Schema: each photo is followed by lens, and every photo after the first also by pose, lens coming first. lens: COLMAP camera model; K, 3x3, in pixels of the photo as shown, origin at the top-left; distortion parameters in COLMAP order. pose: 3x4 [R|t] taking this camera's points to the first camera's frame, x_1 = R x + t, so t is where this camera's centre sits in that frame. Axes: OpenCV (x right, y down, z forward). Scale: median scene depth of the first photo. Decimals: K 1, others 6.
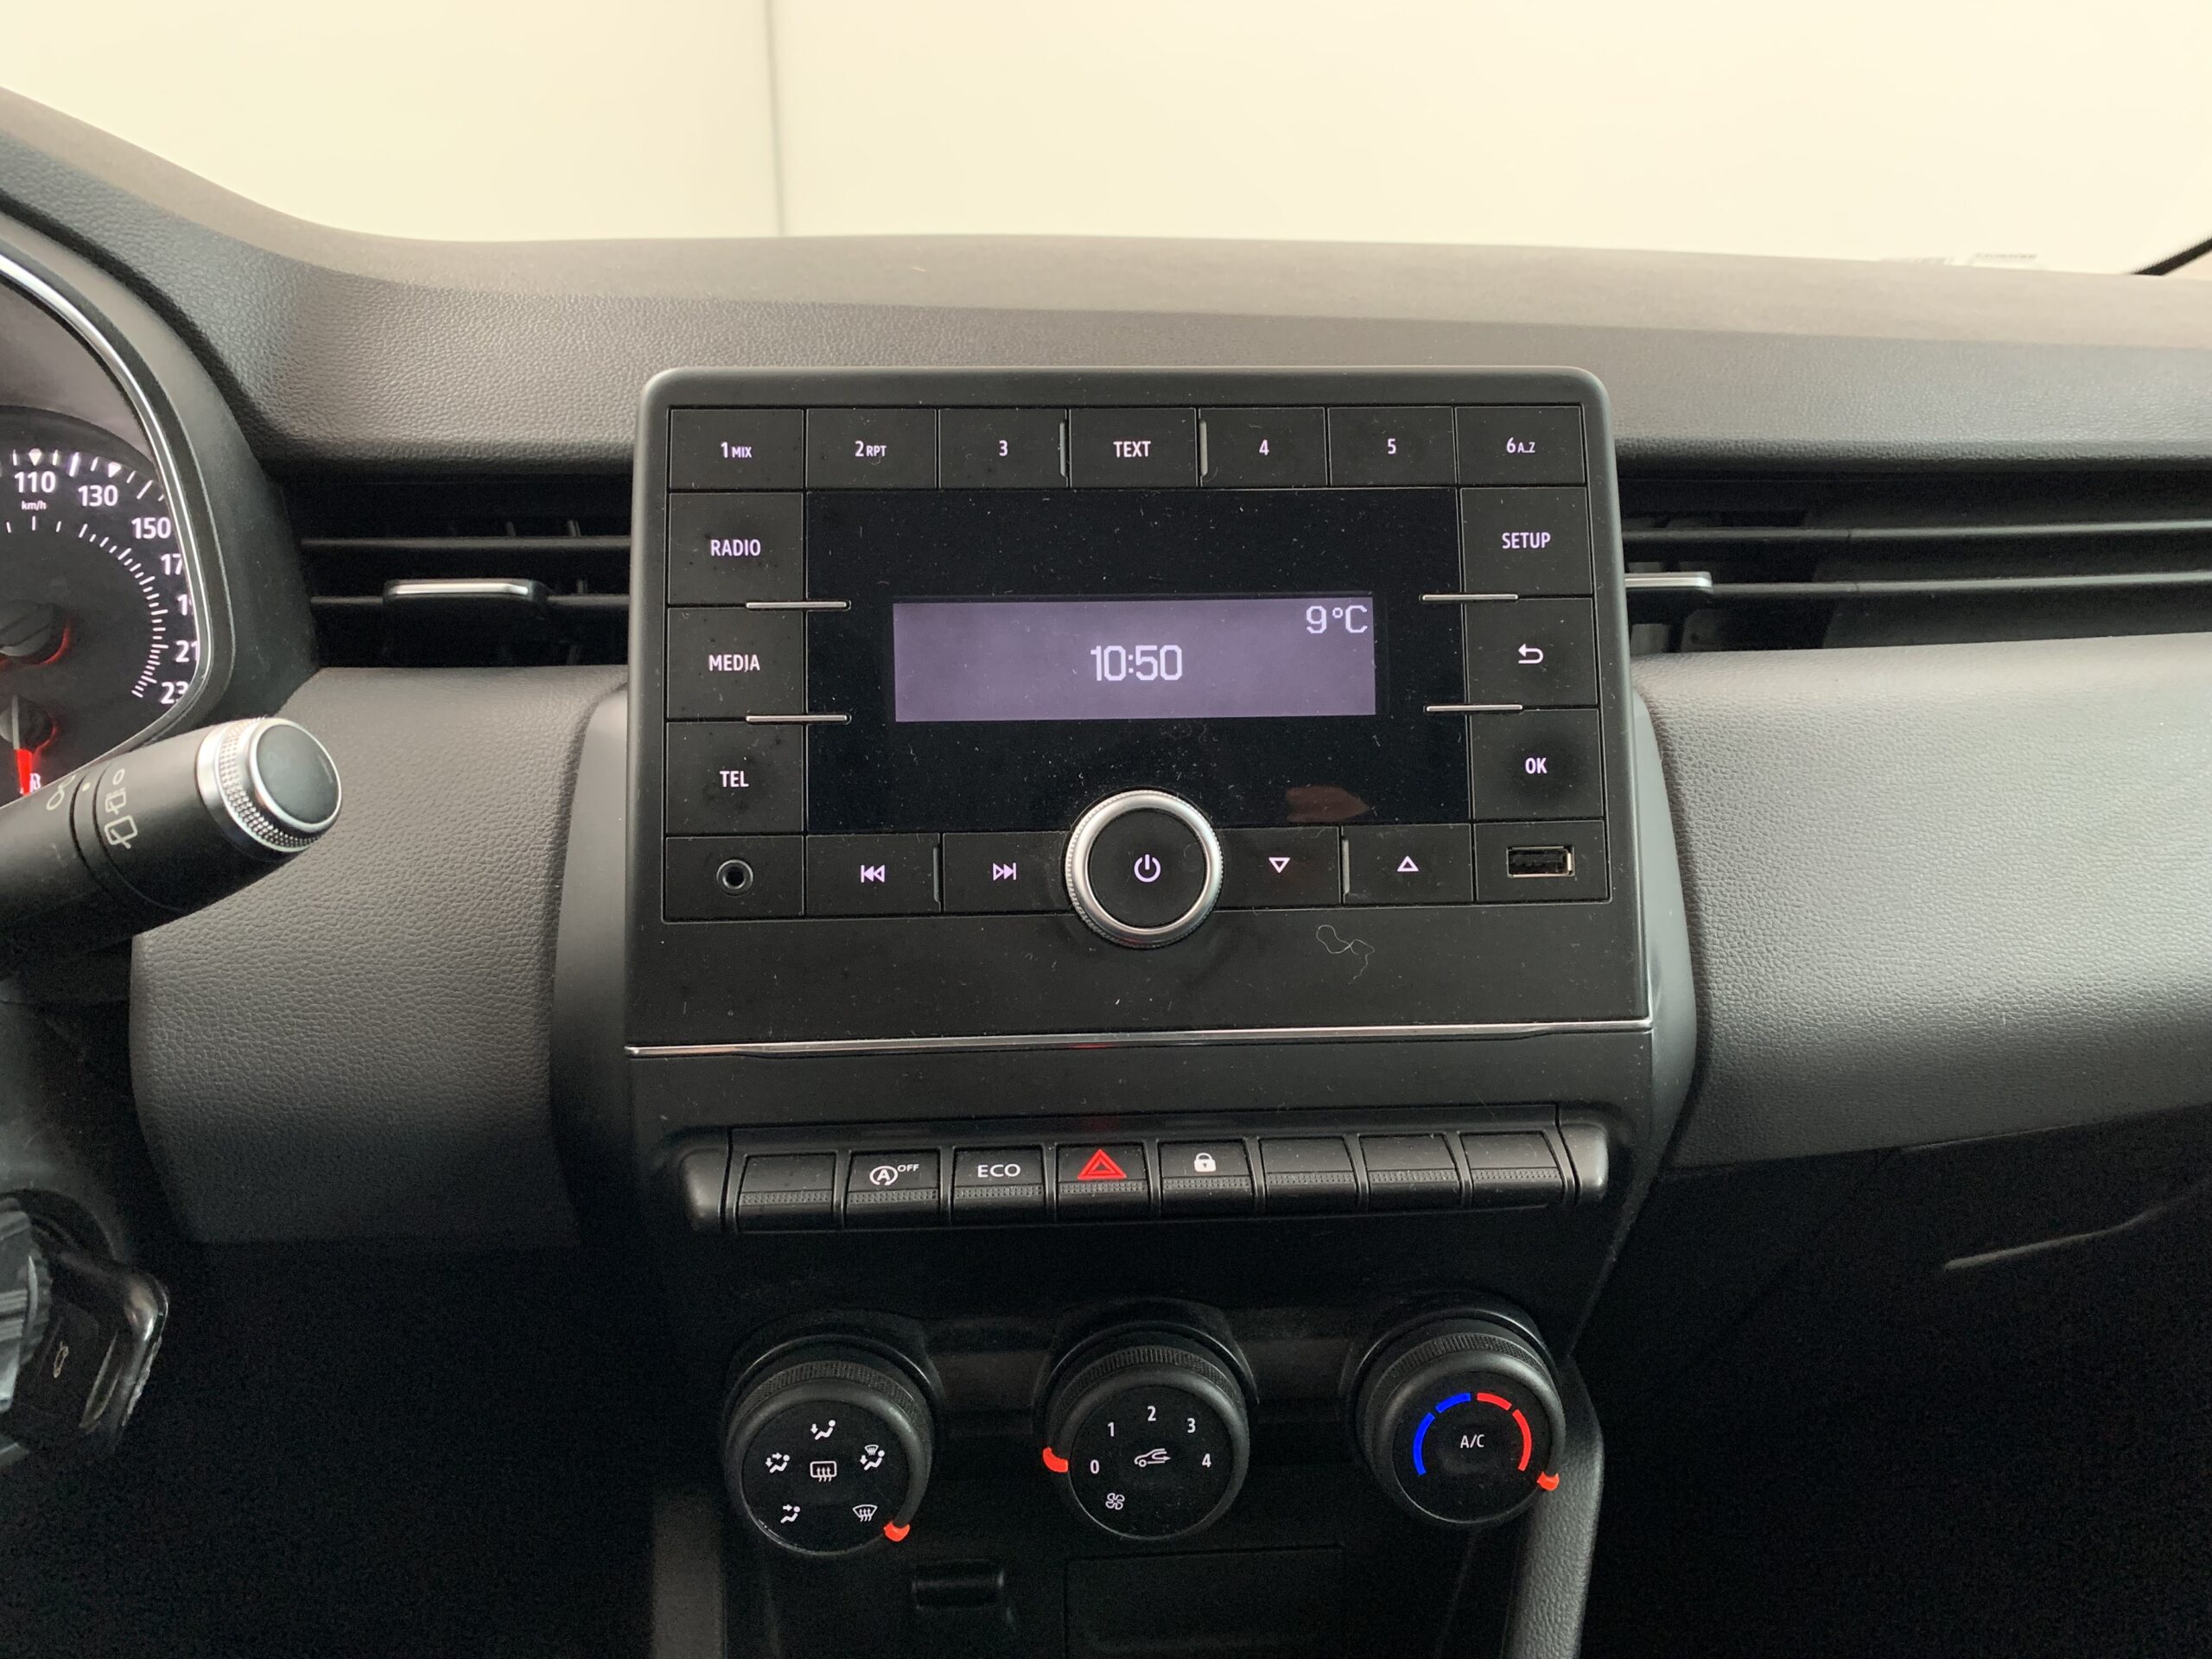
lens RADIAL K [[1677.9, 0, 1110.5], [0, 1677.9, 837.6], [0, 0, 1]] dist [0.125498, -0.217745]
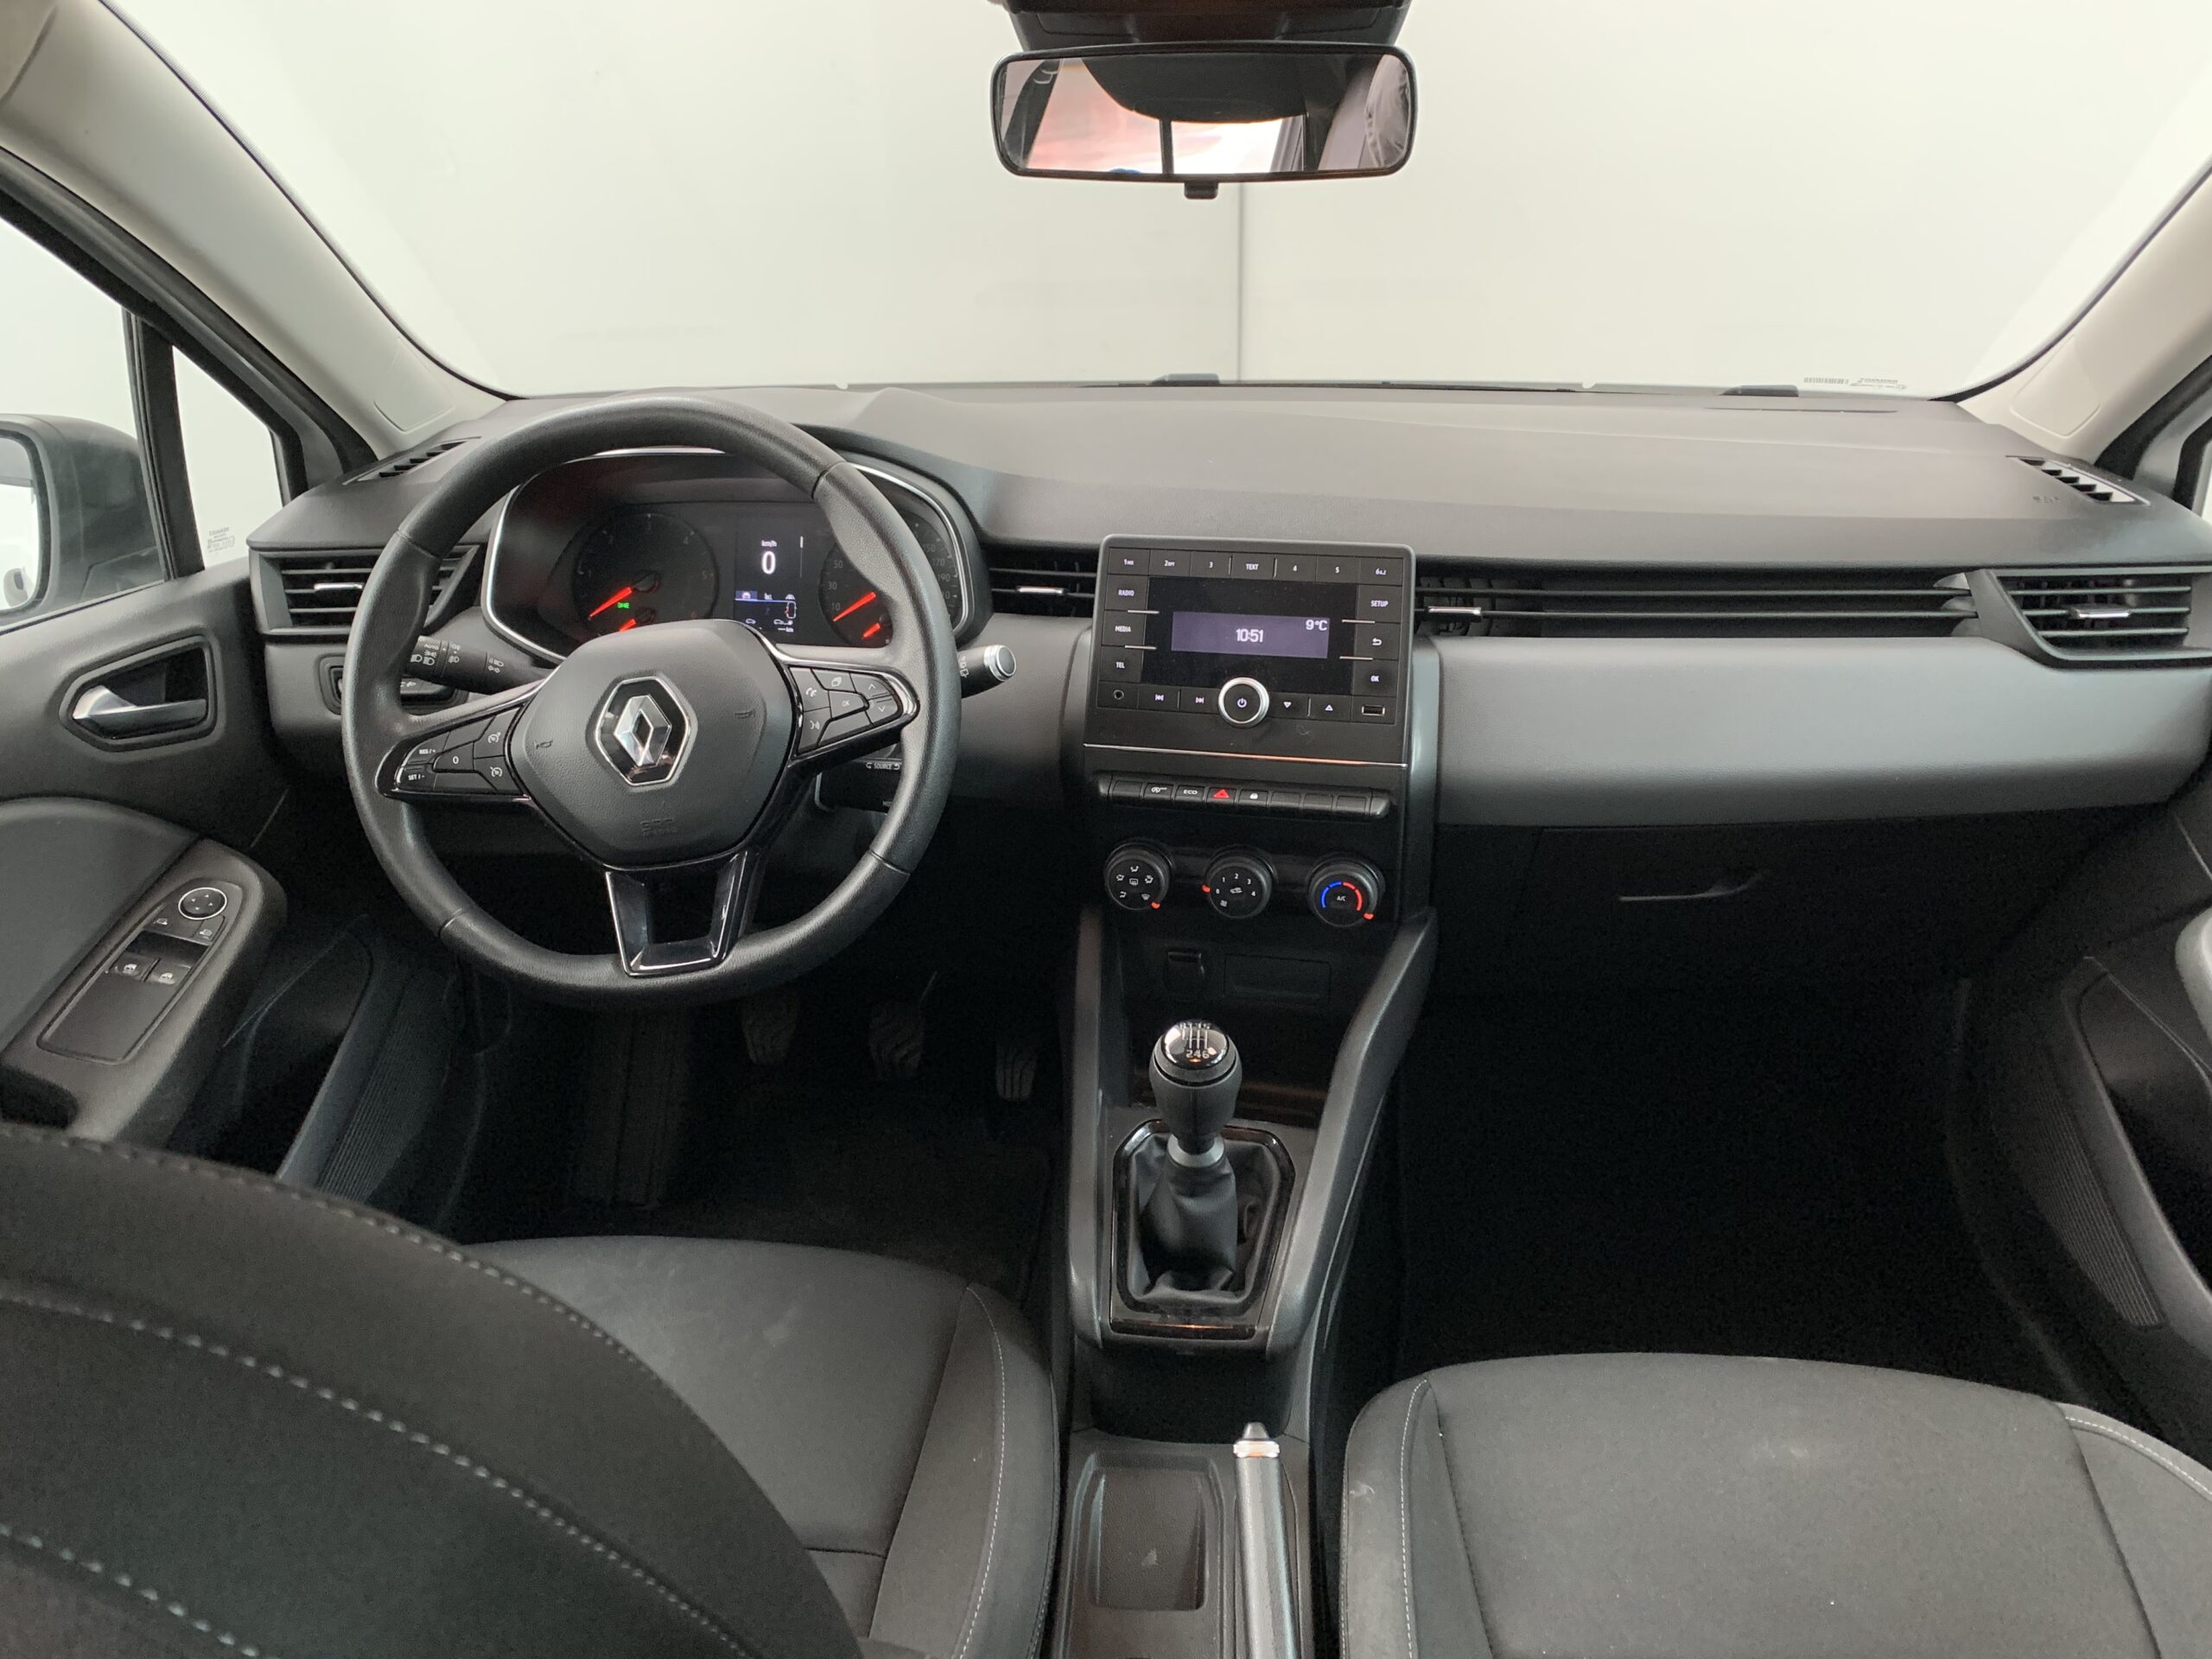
lens RADIAL K [[1677.9, 0, 1110.5], [0, 1677.9, 837.6], [0, 0, 1]] dist [0.125498, -0.217745]
pose [[0.965198, 0.098291, -0.242347, 0.555635], [-0.069660, 0.989831, 0.124021, -0.102201], [0.252073, -0.102823, 0.962230, -2.078858]]
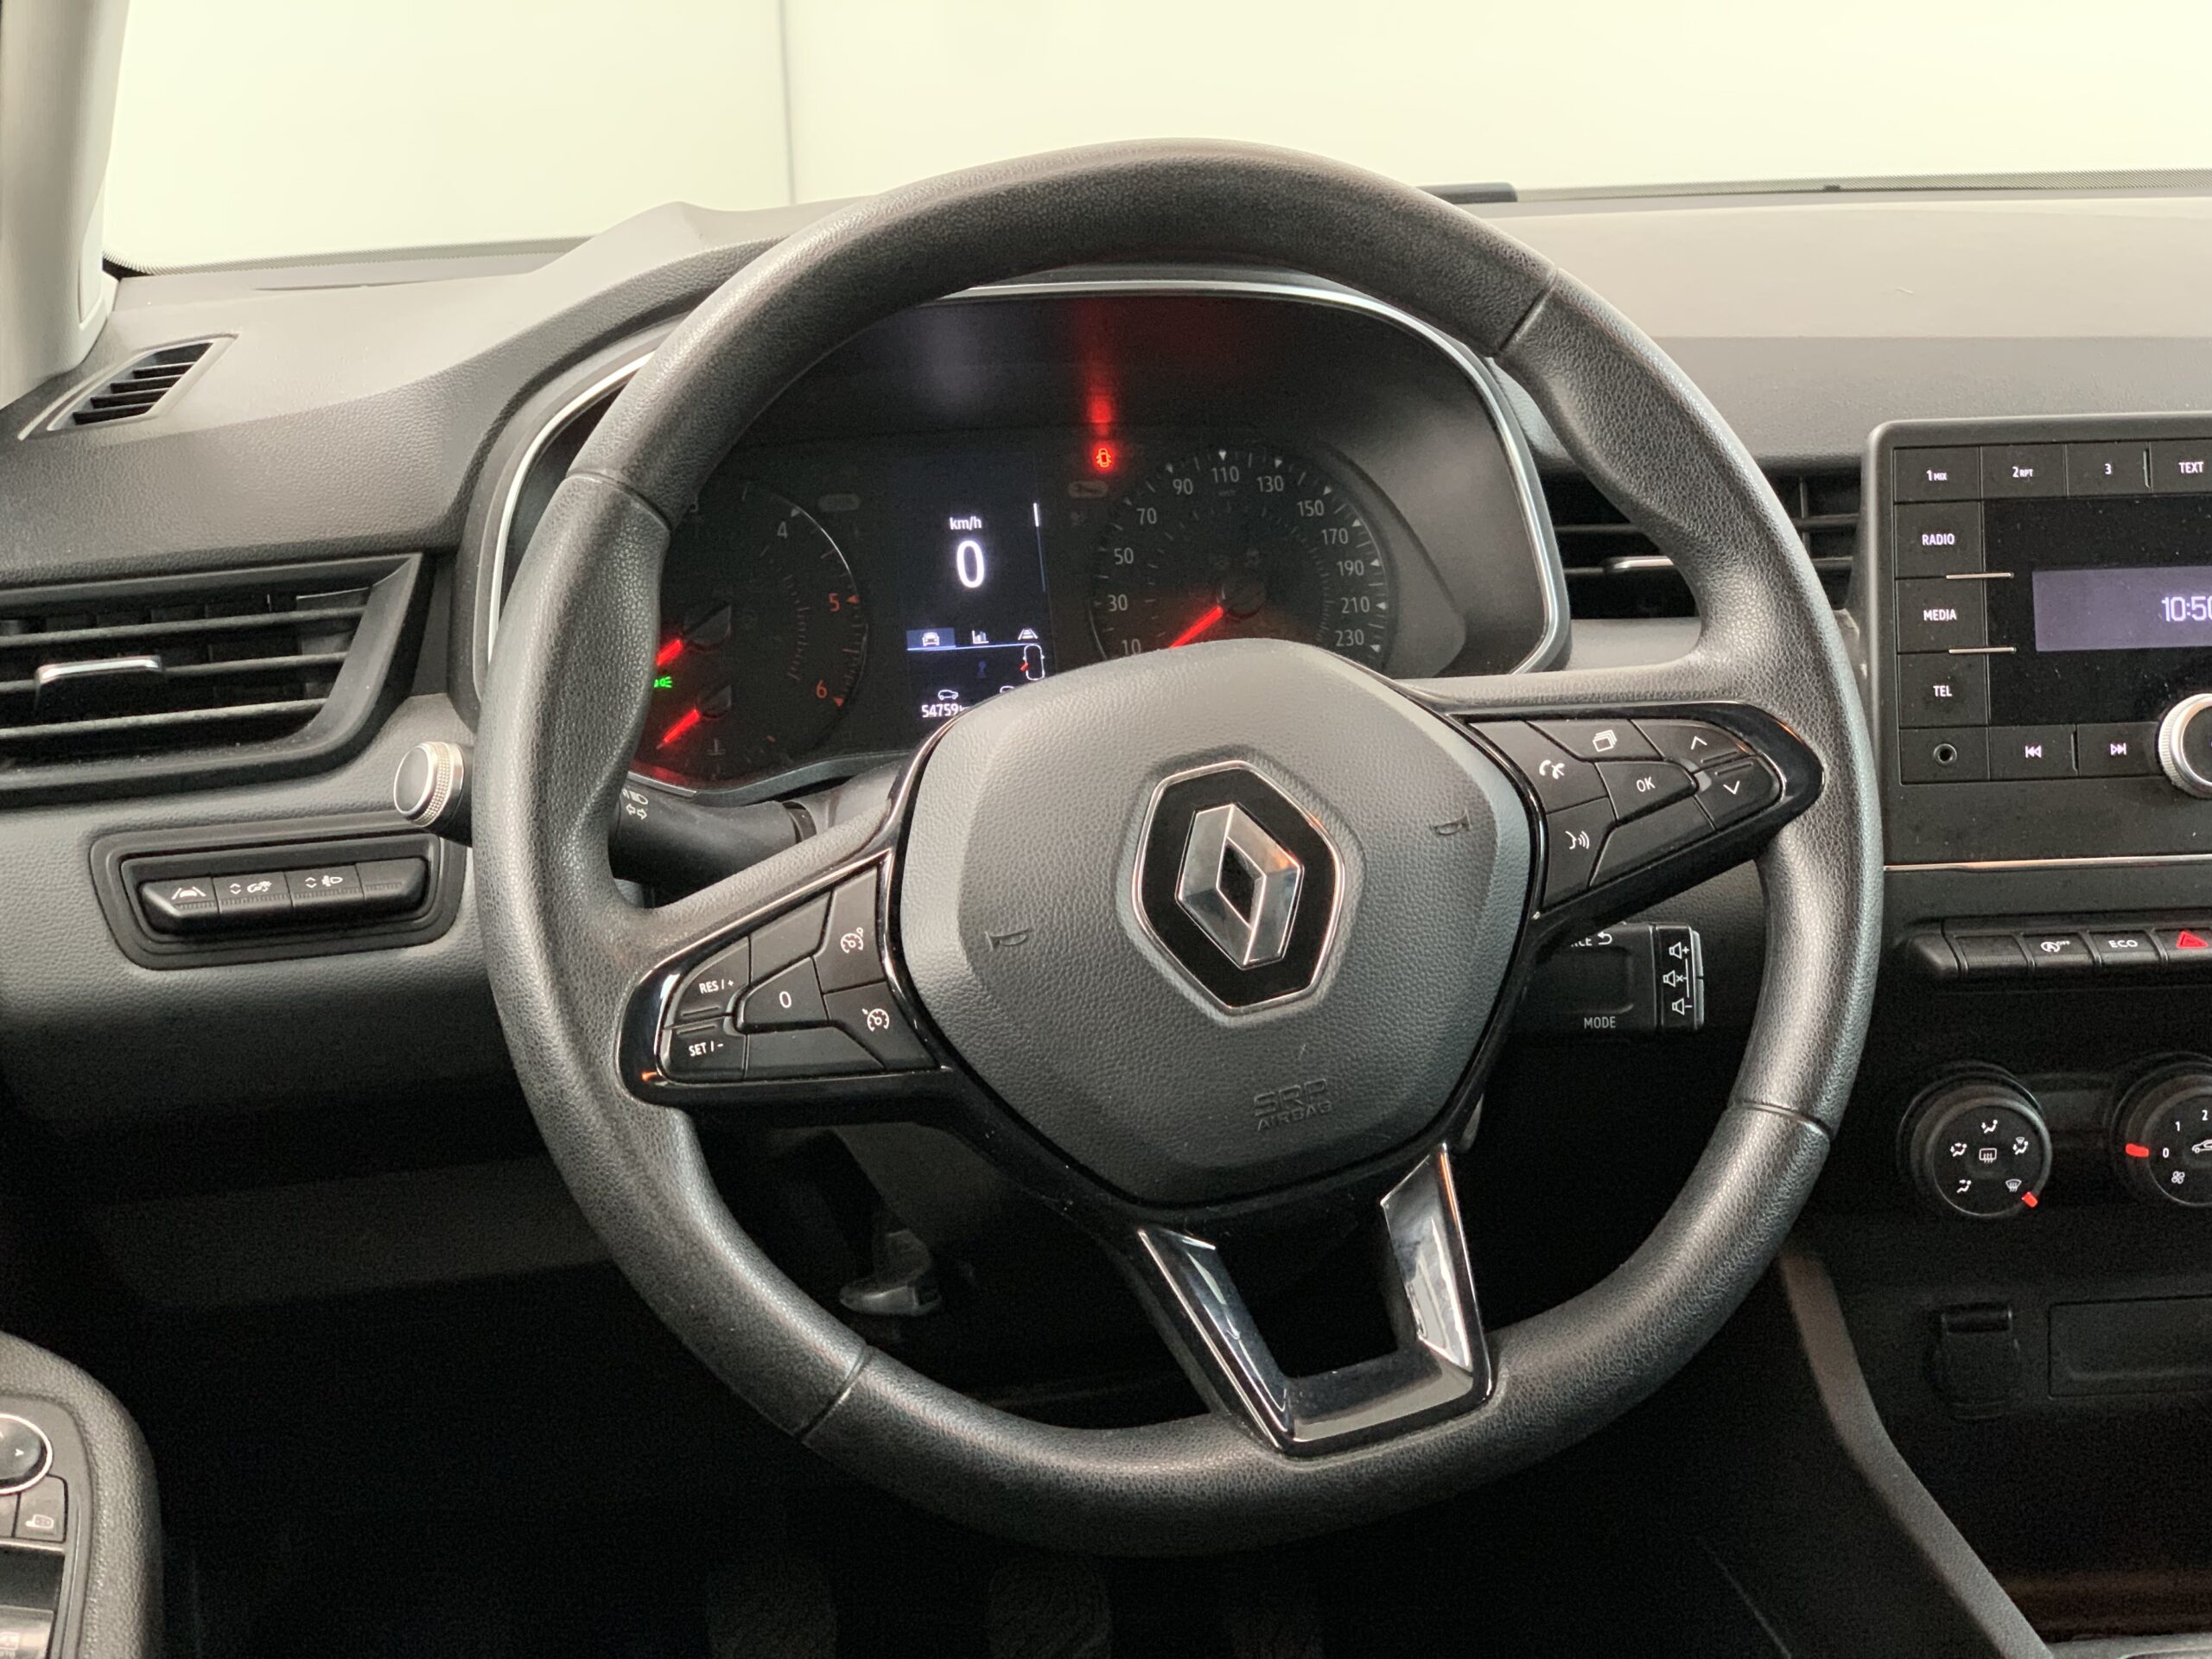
lens RADIAL K [[3391.0, 0, 1102.0], [0, 3391.0, 863.3], [0, 0, 1]] dist [0.026975, -0.073070]
pose [[0.999735, -0.018228, 0.014093, -0.995144], [0.018244, 0.999833, -0.001010, 0.106627], [-0.014072, 0.001267, 0.999900, -1.990081]]
